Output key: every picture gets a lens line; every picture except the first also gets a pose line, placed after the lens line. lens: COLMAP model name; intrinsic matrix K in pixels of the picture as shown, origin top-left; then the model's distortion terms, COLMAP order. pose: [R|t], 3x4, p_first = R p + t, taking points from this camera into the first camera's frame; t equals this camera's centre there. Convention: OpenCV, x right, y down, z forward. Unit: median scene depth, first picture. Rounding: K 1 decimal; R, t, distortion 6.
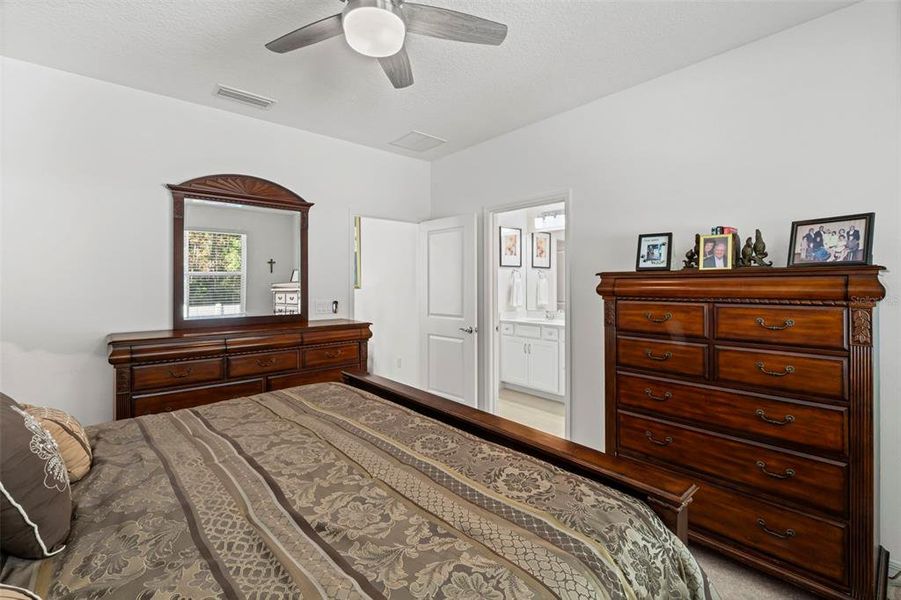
lens RADIAL K [[402.2, 0, 447.9], [0, 402.2, 286.5], [0, 0, 1]] dist [-0.000283, -0.000141]
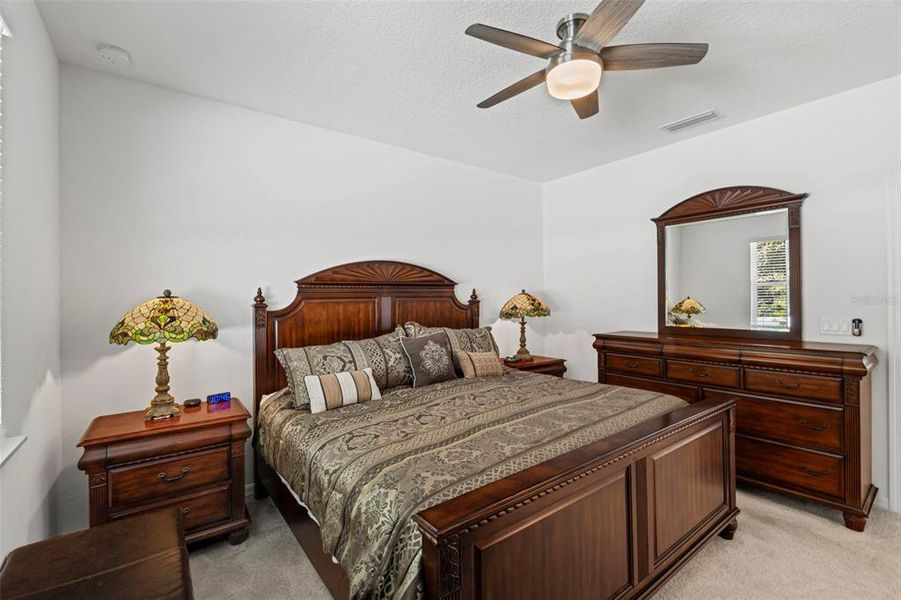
lens RADIAL K [[392.9, 0, 453.8], [0, 392.9, 299.9], [0, 0, 1]] dist [-0.000781, -0.000382]
pose [[-0.058281, 0.005767, -0.998284, 0.597189], [0.005245, 0.999971, 0.005470, -0.005508], [0.998286, -0.004918, -0.058309, 0.444734]]
